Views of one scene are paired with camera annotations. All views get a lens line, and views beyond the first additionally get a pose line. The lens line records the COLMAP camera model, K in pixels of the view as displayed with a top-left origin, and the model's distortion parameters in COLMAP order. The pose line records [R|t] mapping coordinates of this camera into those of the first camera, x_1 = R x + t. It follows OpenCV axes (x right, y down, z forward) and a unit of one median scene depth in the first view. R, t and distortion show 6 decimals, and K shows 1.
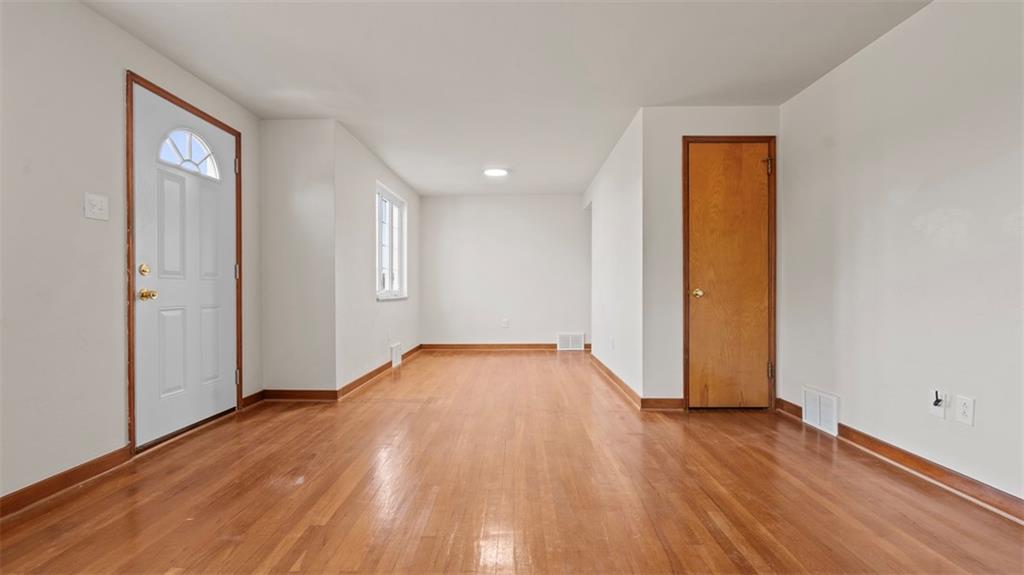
lens RADIAL K [[468.0, 0, 507.2], [0, 468.0, 291.7], [0, 0, 1]] dist [0.000629, 0.002600]
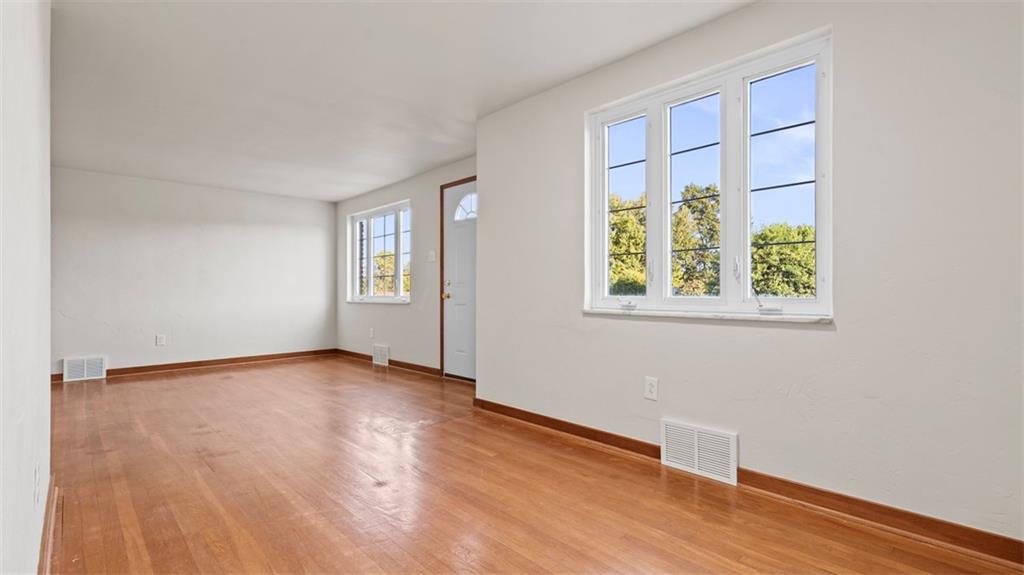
lens RADIAL K [[468.0, 0, 508.4], [0, 468.0, 297.4], [0, 0, 1]] dist [0.000629, 0.002600]
pose [[-0.709609, 0.014098, -0.704455, 0.297611], [-0.001709, 0.999762, 0.021728, -0.021902], [0.704594, 0.016622, -0.709416, 1.883553]]
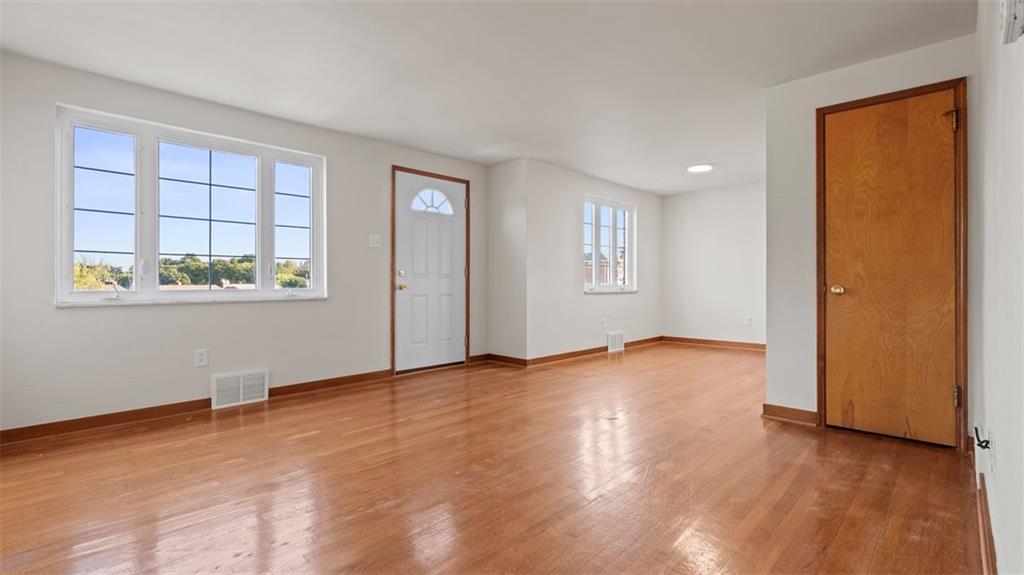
lens RADIAL K [[468.0, 0, 507.3], [0, 468.0, 282.6], [0, 0, 1]] dist [0.000629, 0.002600]
pose [[0.731707, 0.001406, -0.681618, 0.548556], [-0.006340, 0.999969, -0.004743, -0.003146], [0.681590, 0.007792, 0.731693, -0.021966]]
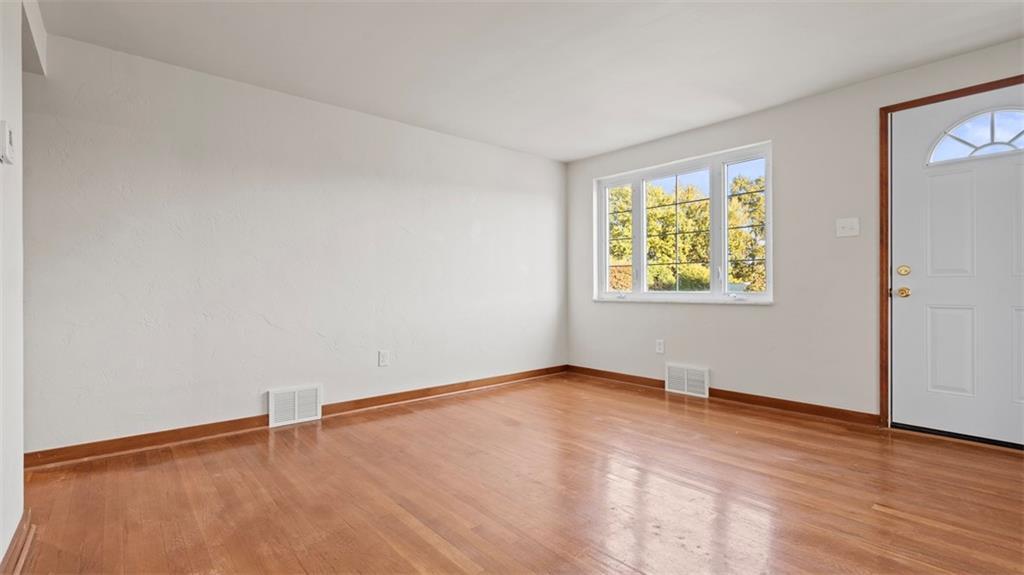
lens RADIAL K [[468.0, 0, 512.7], [0, 468.0, 286.4], [0, 0, 1]] dist [0.000629, 0.002600]
pose [[-0.741614, 0.003227, -0.670820, 0.512281], [-0.002090, 0.999972, 0.007120, -0.010311], [0.670824, 0.006682, -0.741586, 0.897210]]
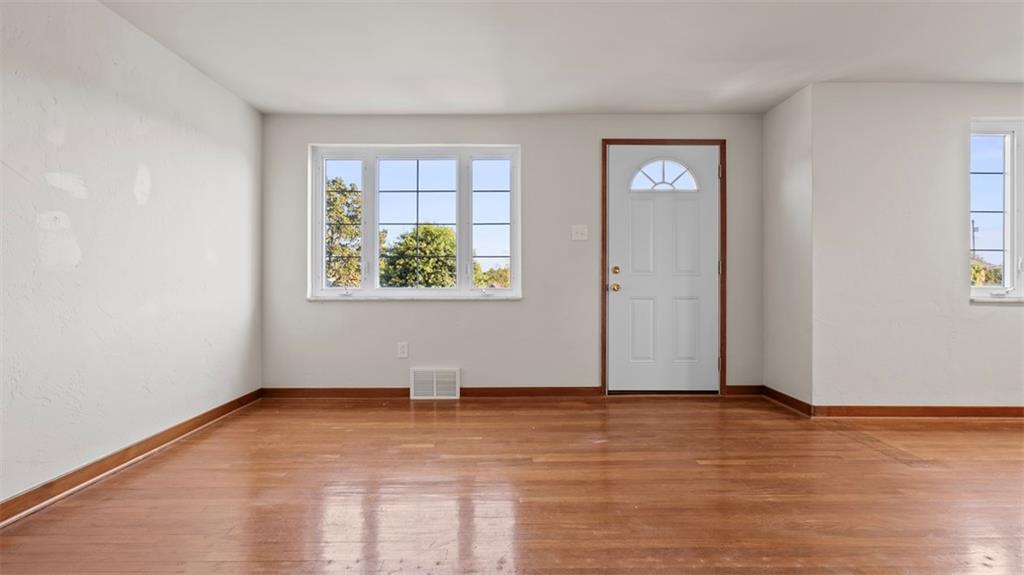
lens RADIAL K [[468.0, 0, 511.7], [0, 468.0, 280.1], [0, 0, 1]] dist [0.000629, 0.002600]
pose [[0.031353, -0.002614, -0.999505, 0.492939], [-0.009468, 0.999951, -0.002912, -0.006010], [0.999464, 0.009555, 0.031326, 0.470336]]
